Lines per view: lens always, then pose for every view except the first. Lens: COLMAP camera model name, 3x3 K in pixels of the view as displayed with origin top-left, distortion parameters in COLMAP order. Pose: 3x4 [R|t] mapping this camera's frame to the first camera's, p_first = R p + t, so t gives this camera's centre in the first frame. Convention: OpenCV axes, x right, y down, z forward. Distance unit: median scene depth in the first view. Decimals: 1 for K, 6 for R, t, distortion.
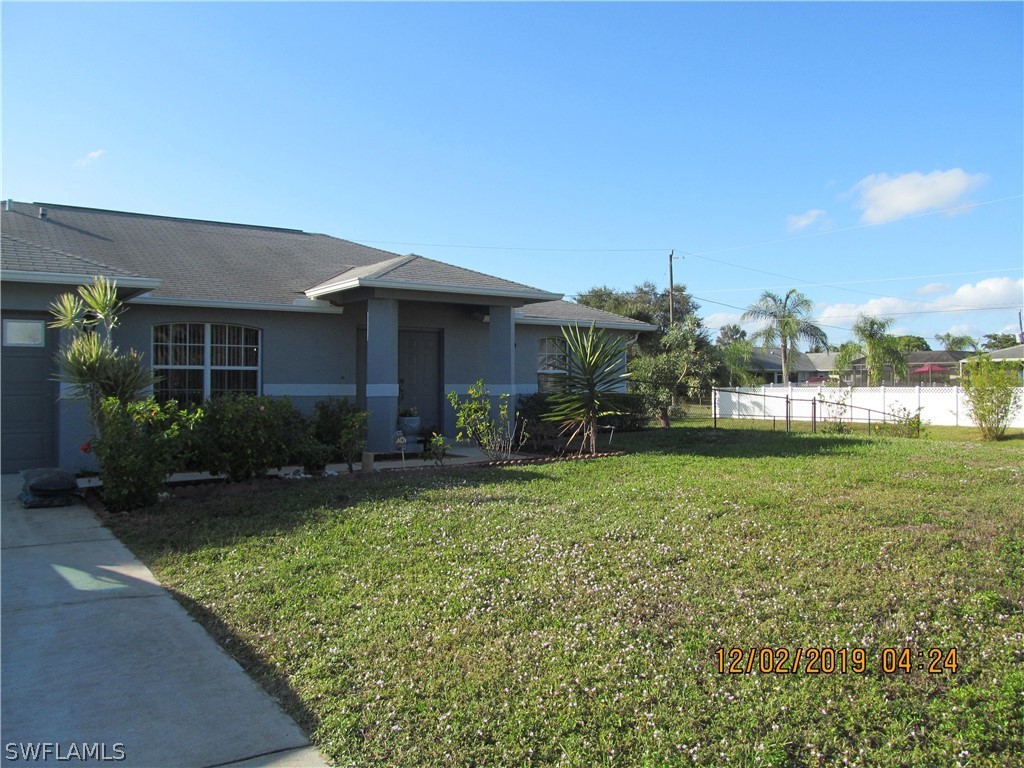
lens RADIAL K [[853.3, 0, 512.0], [0, 853.3, 384.0], [0, 0, 1]] dist [-0.054048, 0.018451]
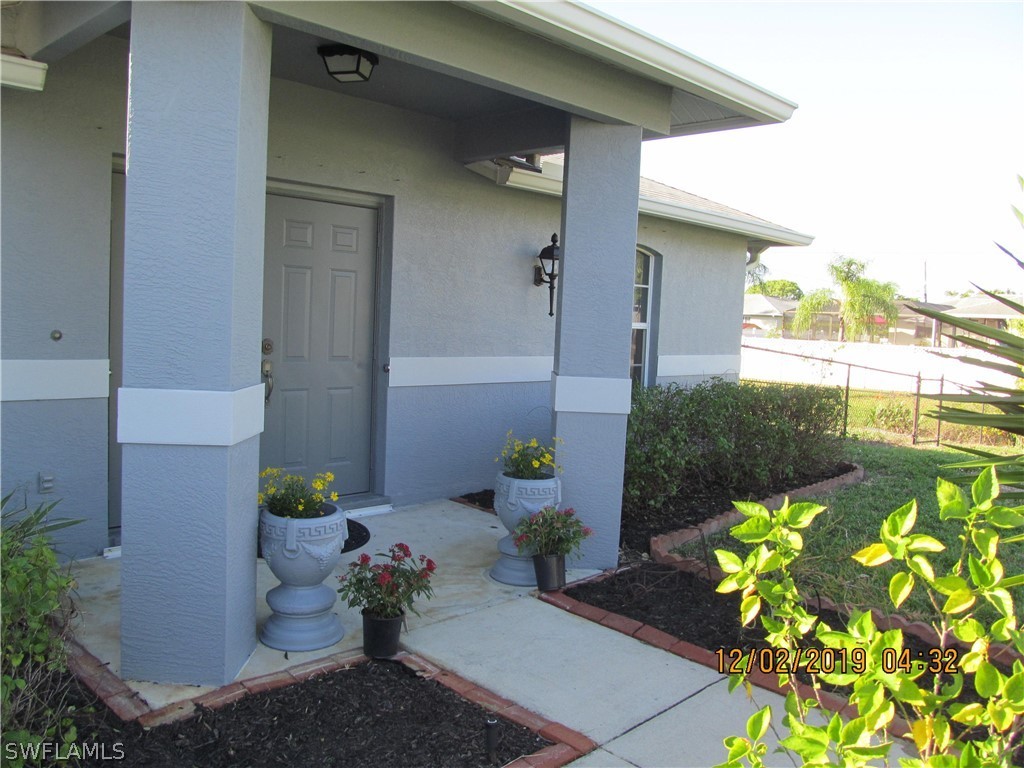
lens RADIAL K [[853.3, 0, 512.0], [0, 853.3, 384.0], [0, 0, 1]] dist [-0.054048, 0.018451]
pose [[0.984152, 0.031085, 0.174578, -0.102596], [-0.045883, 0.995627, 0.081377, -0.021928], [-0.171285, -0.088098, 0.981275, 0.726493]]
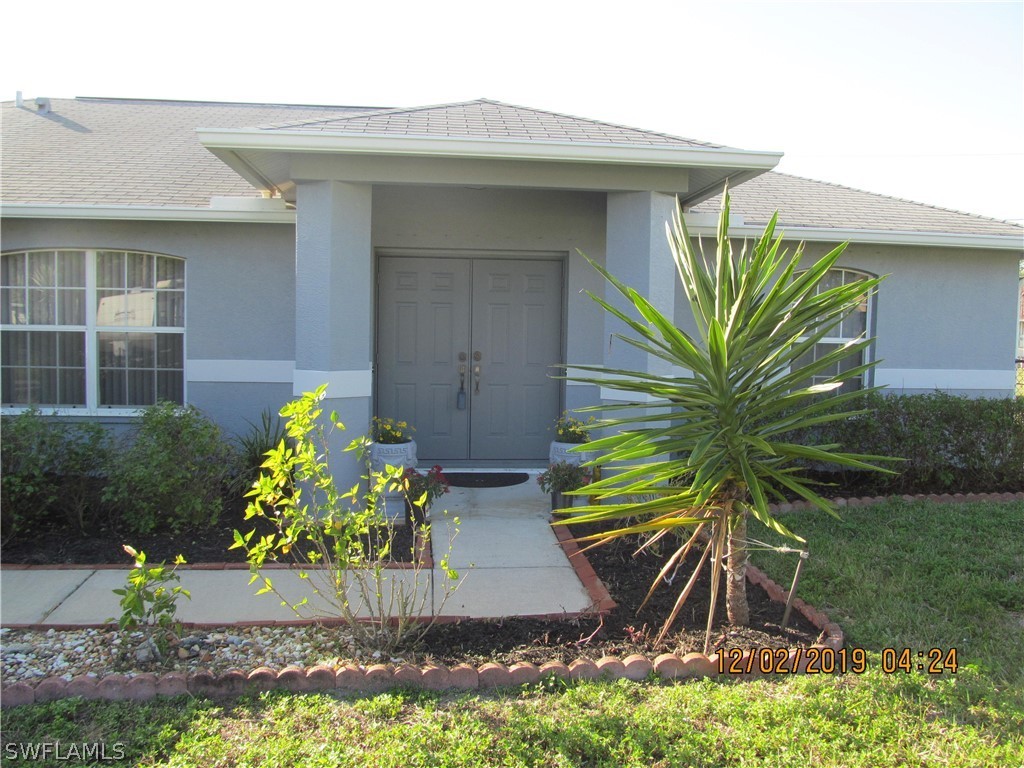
lens RADIAL K [[853.3, 0, 512.0], [0, 853.3, 384.0], [0, 0, 1]] dist [-0.054048, 0.018451]
pose [[0.868450, 0.046425, -0.493598, 0.156108], [-0.015602, 0.997672, 0.066385, -0.023274], [0.495531, -0.049951, 0.867153, 0.621264]]
